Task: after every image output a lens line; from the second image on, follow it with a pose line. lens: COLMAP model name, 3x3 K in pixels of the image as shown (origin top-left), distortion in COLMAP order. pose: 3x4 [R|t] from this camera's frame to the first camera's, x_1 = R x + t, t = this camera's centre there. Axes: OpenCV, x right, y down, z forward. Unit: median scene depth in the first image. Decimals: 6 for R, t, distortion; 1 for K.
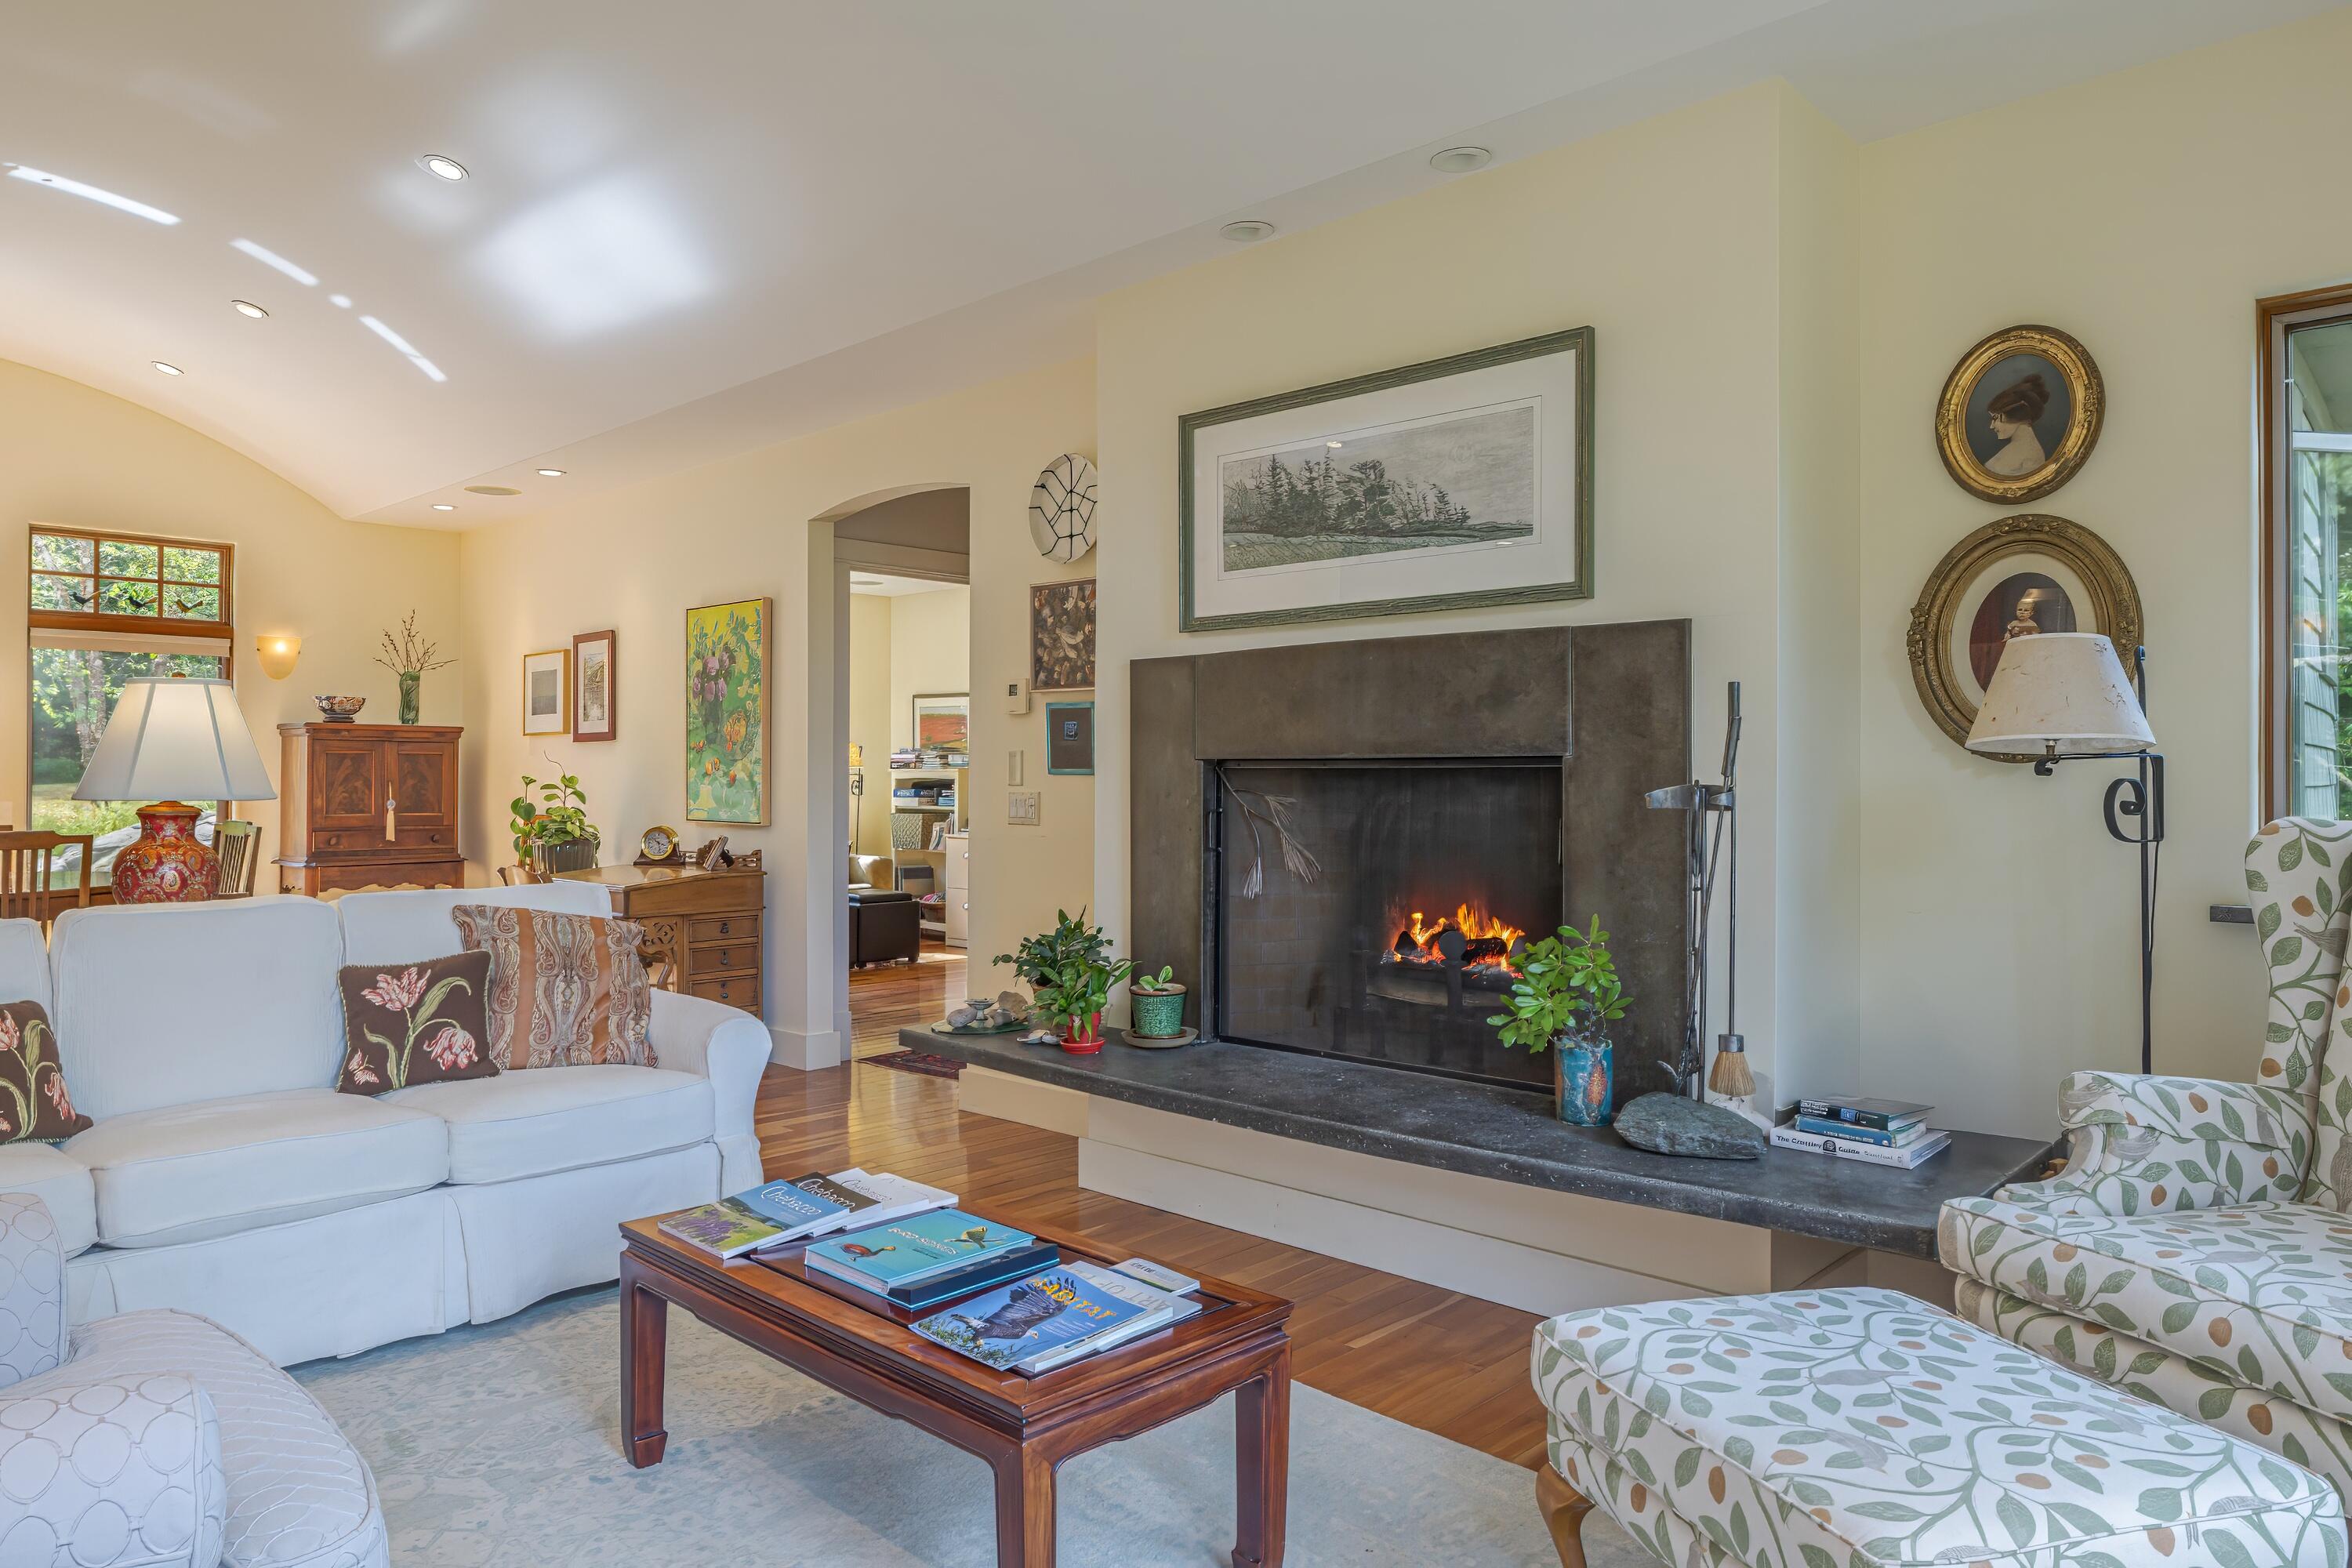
lens RADIAL K [[1494.0, 0, 1172.7], [0, 1494.0, 780.7], [0, 0, 1]] dist [-0.007022, -0.001774]
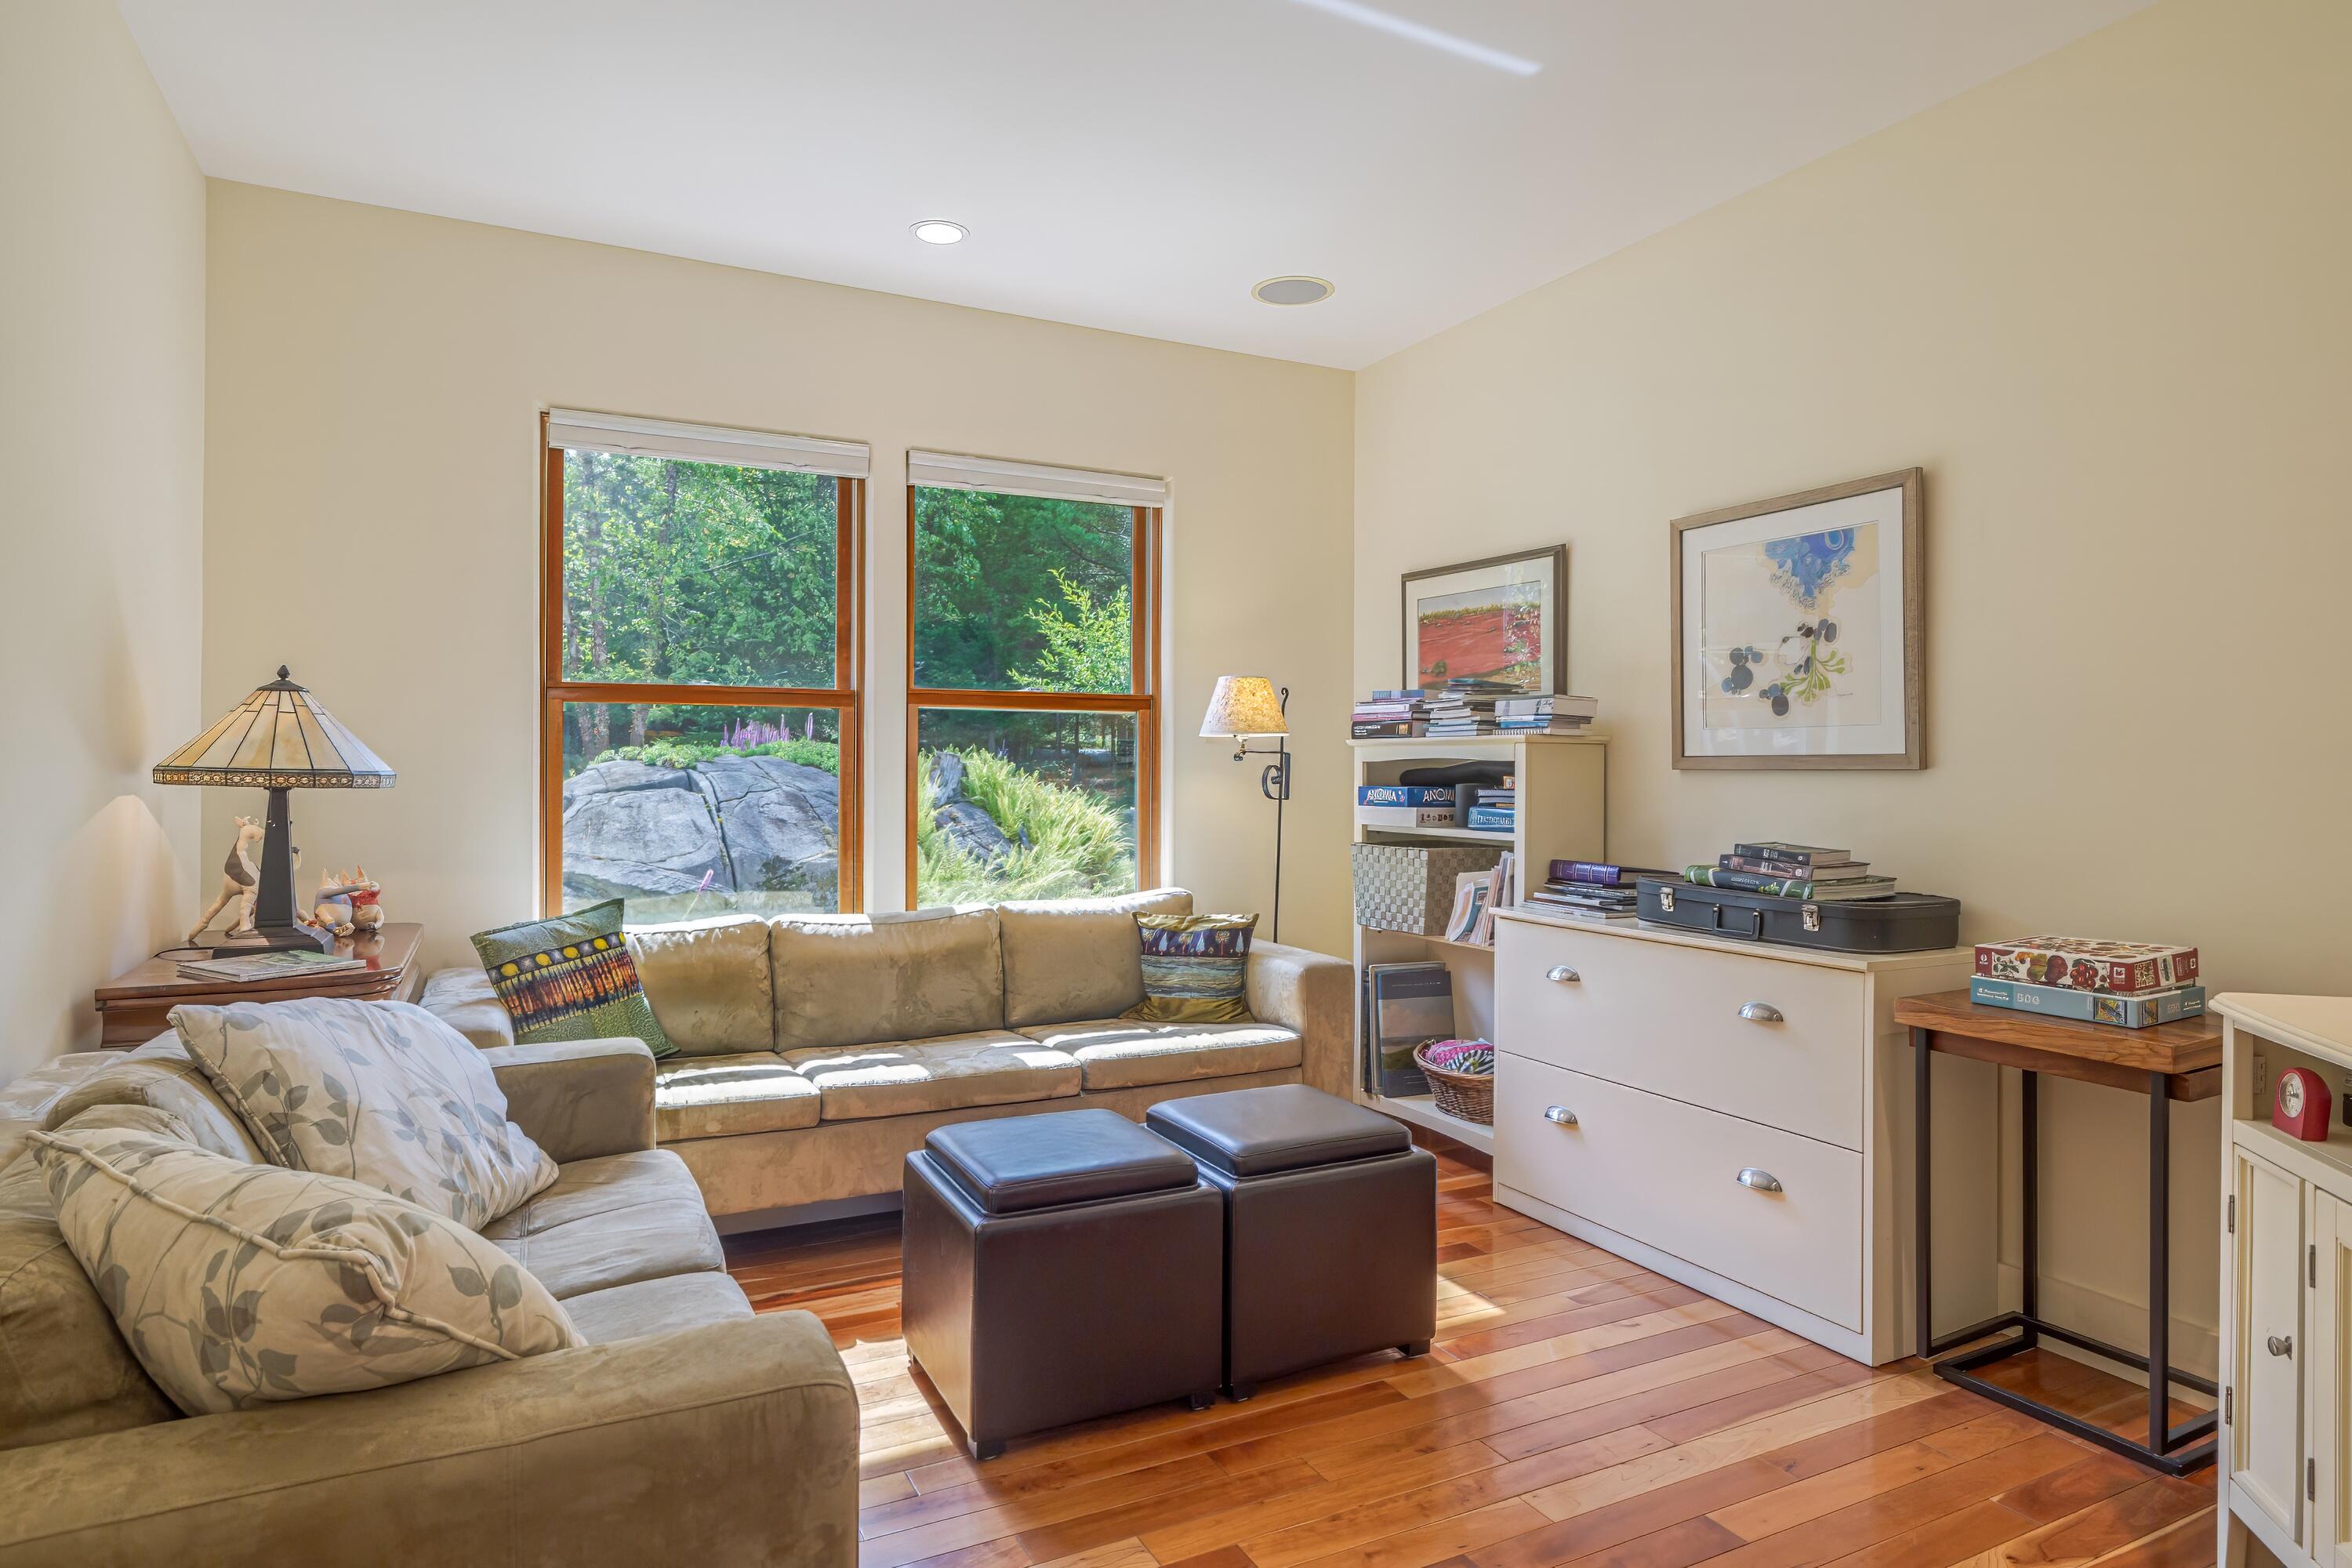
lens RADIAL K [[1328.0, 0, 1175.3], [0, 1328.0, 779.2], [0, 0, 1]] dist [0.000443, 0.000011]
pose [[0.947321, 0.000178, -0.320286, -0.117214], [0.001260, 0.999990, 0.004283, 0.001990], [0.320284, -0.004461, 0.947311, 0.636361]]
